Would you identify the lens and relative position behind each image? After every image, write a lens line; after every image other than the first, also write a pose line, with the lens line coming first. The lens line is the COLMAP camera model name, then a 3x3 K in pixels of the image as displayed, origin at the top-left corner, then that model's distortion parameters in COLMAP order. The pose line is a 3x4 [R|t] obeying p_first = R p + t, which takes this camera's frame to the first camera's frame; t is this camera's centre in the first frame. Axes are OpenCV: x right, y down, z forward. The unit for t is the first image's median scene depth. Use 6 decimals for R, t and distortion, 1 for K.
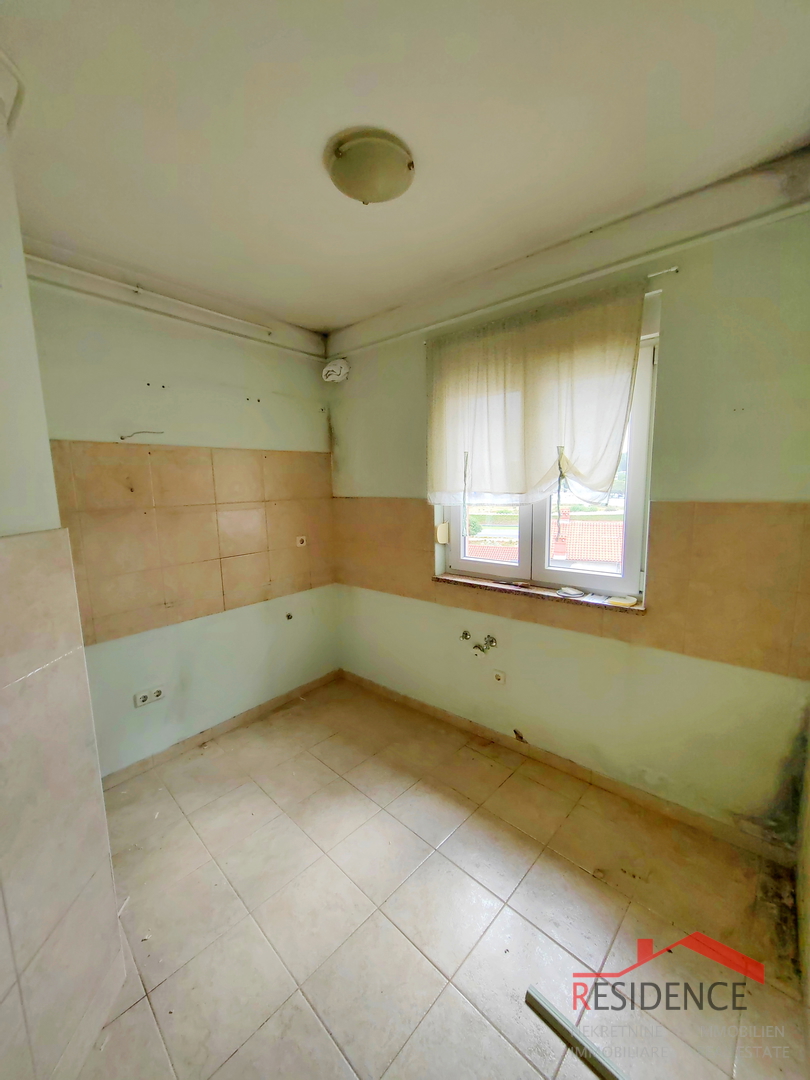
lens RADIAL K [[415.9, 0, 405.0], [0, 415.9, 540.0], [0, 0, 1]] dist [0.001188, 0.000692]
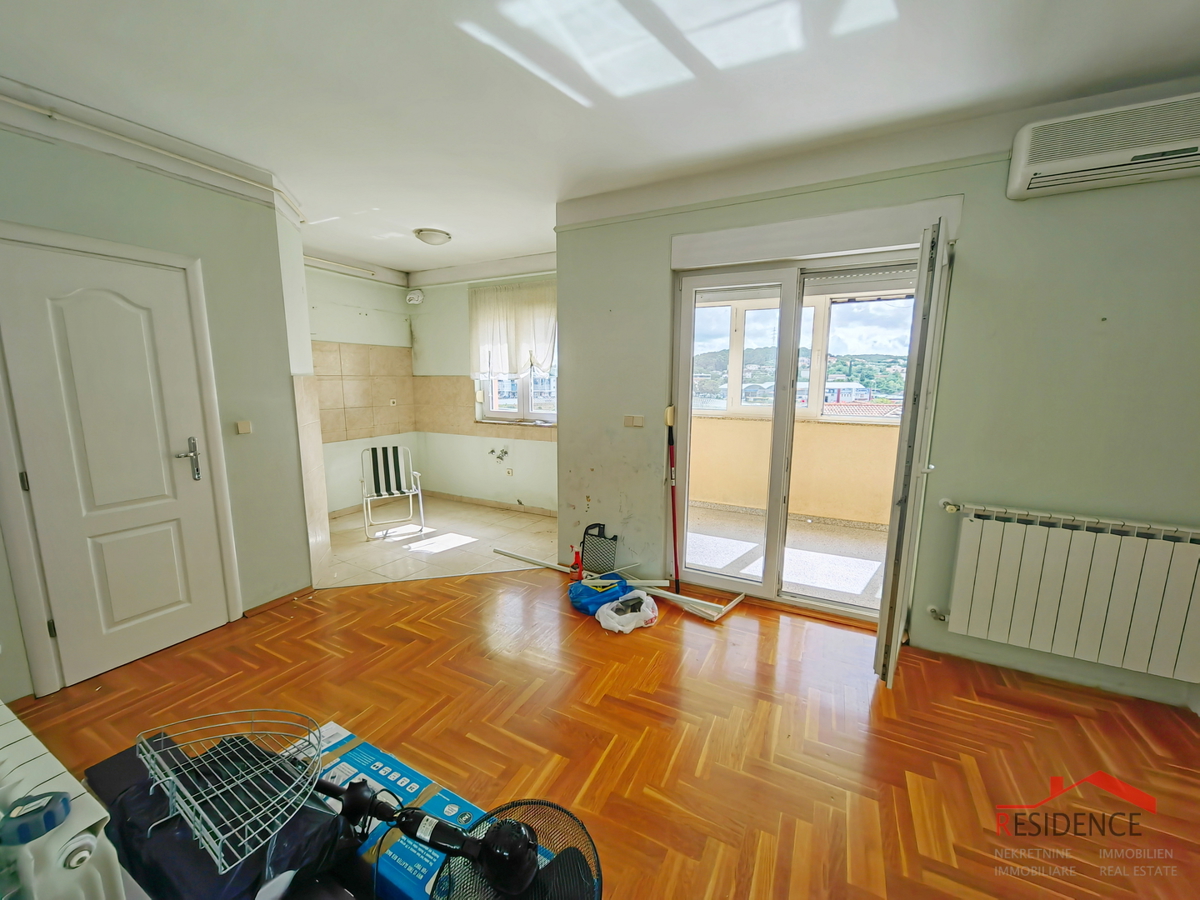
lens RADIAL K [[462.1, 0, 600.0], [0, 462.1, 450.0], [0, 0, 1]] dist [0.001188, 0.000692]
pose [[0.975395, -0.006290, 0.220376, 0.166328], [0.002509, 0.999845, 0.017433, 0.195747], [-0.220452, -0.016451, 0.975259, -1.130416]]
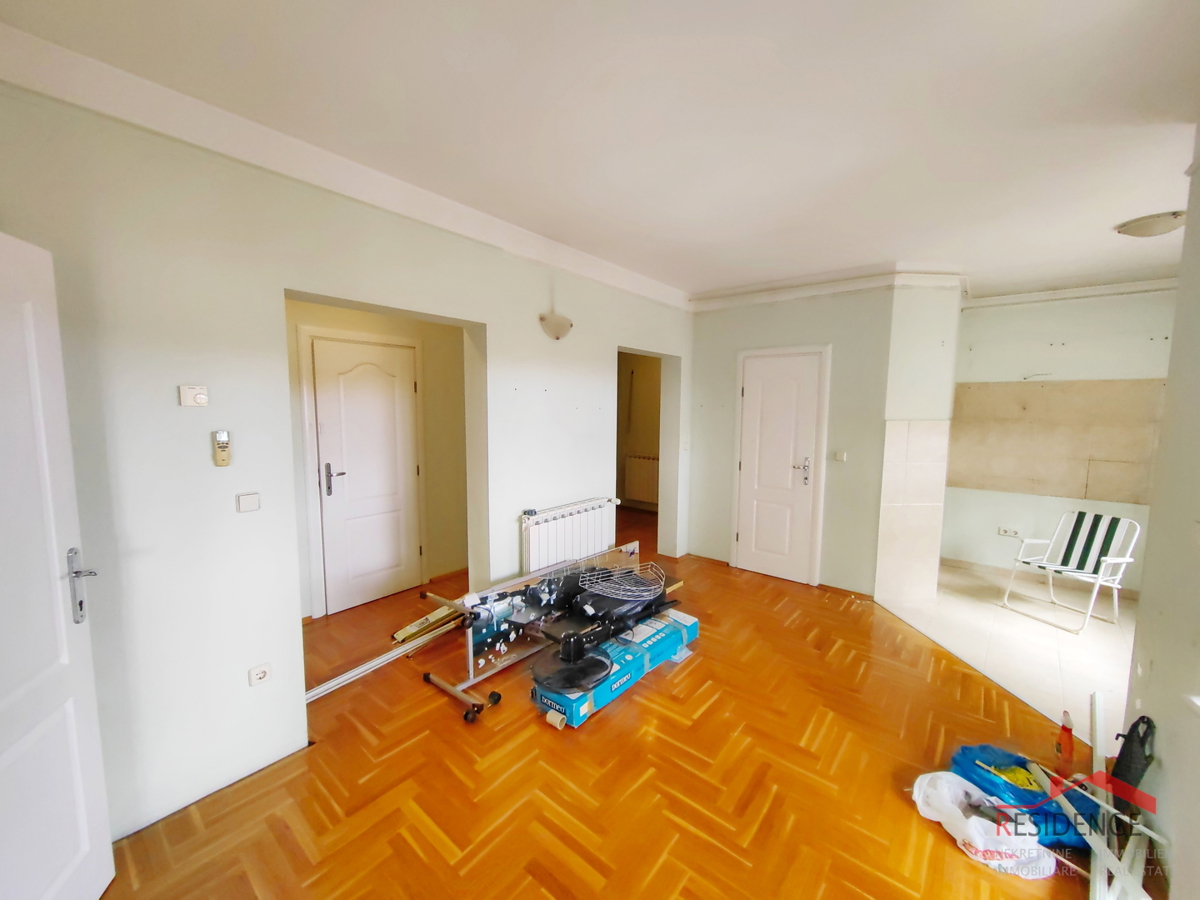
lens RADIAL K [[462.1, 0, 600.0], [0, 462.1, 450.0], [0, 0, 1]] dist [0.001188, 0.000692]
pose [[0.007710, 0.117841, -0.993003, 1.127486], [-0.144233, 0.982779, 0.115507, 0.072944], [0.989514, 0.142333, 0.024574, -0.680356]]
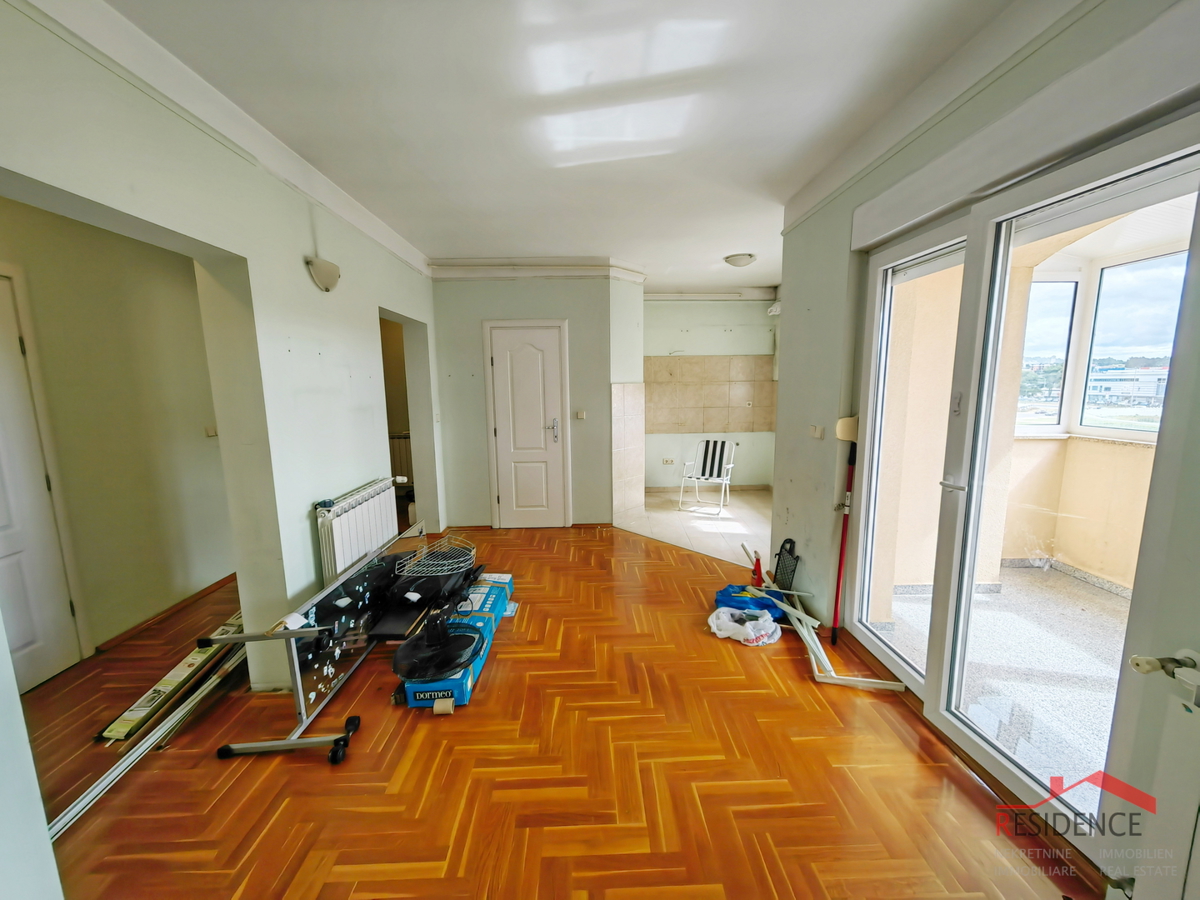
lens RADIAL K [[462.1, 0, 600.0], [0, 462.1, 450.0], [0, 0, 1]] dist [0.001188, 0.000692]
pose [[0.664241, 0.121544, -0.737571, 1.043122], [-0.102705, 0.992174, 0.071006, 0.156773], [0.740430, 0.028587, 0.671526, -1.046350]]
